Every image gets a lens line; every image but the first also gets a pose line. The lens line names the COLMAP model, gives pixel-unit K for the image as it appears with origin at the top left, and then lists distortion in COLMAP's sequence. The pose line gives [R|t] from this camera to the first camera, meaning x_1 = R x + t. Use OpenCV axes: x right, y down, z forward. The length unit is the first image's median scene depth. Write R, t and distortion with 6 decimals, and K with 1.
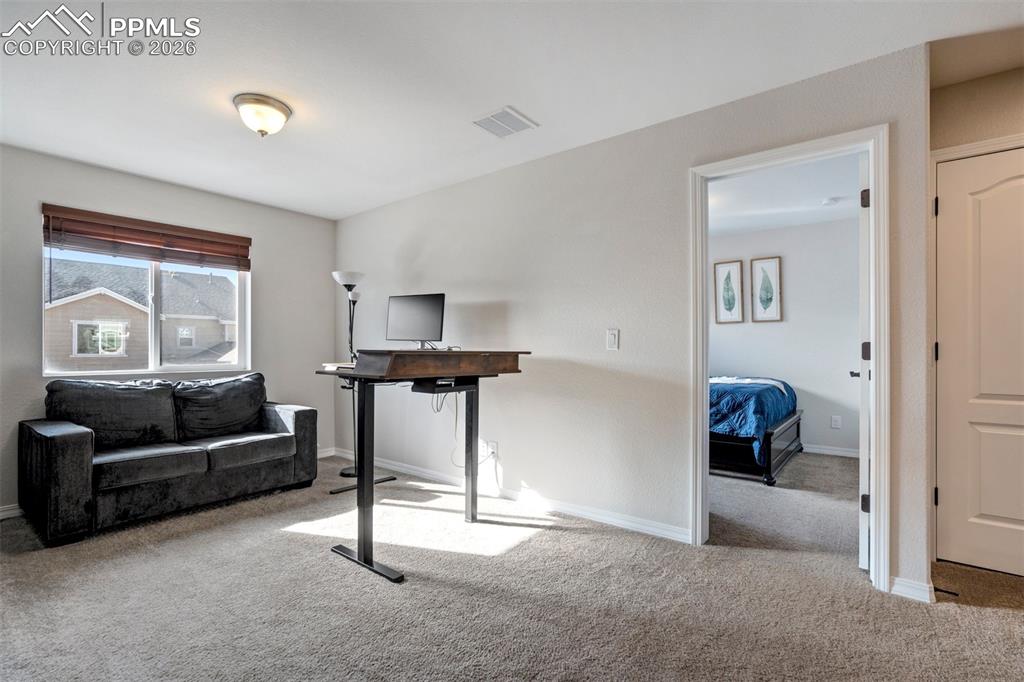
lens RADIAL K [[473.7, 0, 518.3], [0, 473.7, 347.2], [0, 0, 1]] dist [-0.046155, 0.024307]
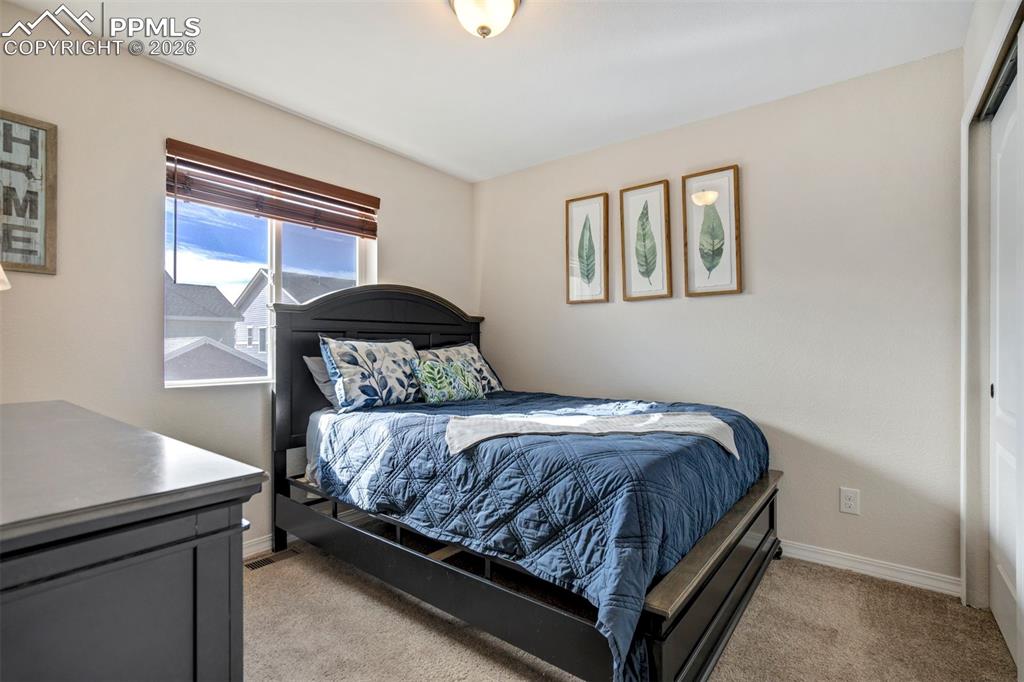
lens RADIAL K [[478.0, 0, 519.3], [0, 478.0, 346.1], [0, 0, 1]] dist [-0.043724, 0.022135]
pose [[0.999957, -0.004162, 0.008231, 0.316595], [0.004159, 0.999991, 0.000359, 0.000572], [-0.008232, -0.000325, 0.999966, 0.486296]]
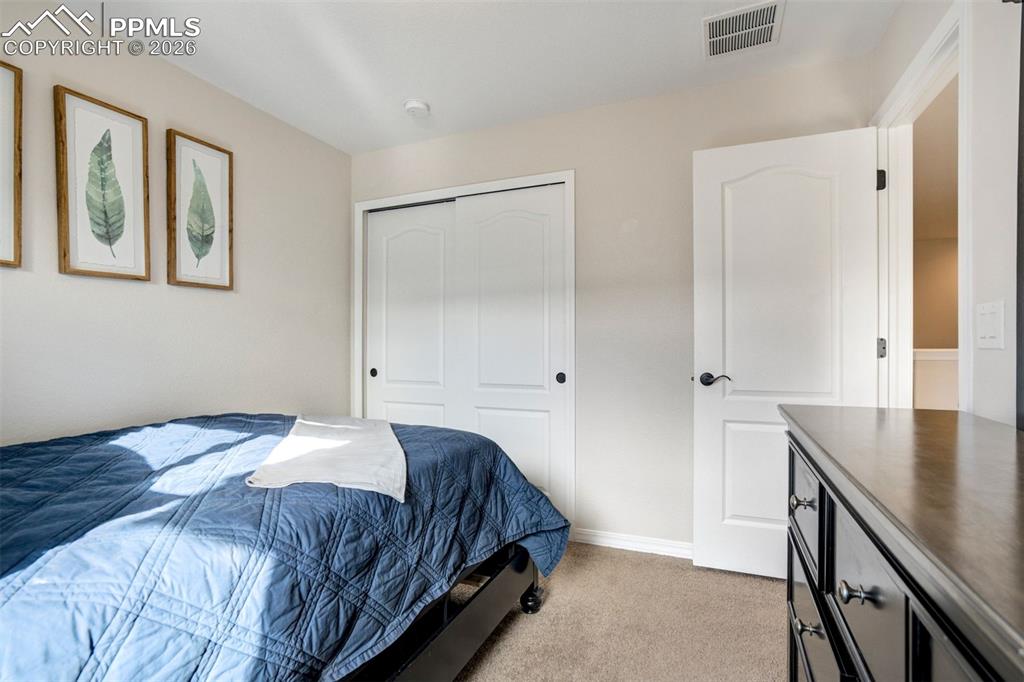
lens RADIAL K [[478.0, 0, 519.3], [0, 478.0, 346.1], [0, 0, 1]] dist [-0.043724, 0.022135]
pose [[-0.262009, -0.003442, 0.965059, 0.024388], [0.001303, 0.999991, 0.003920, -0.000124], [-0.965064, 0.002284, -0.262003, 0.834712]]
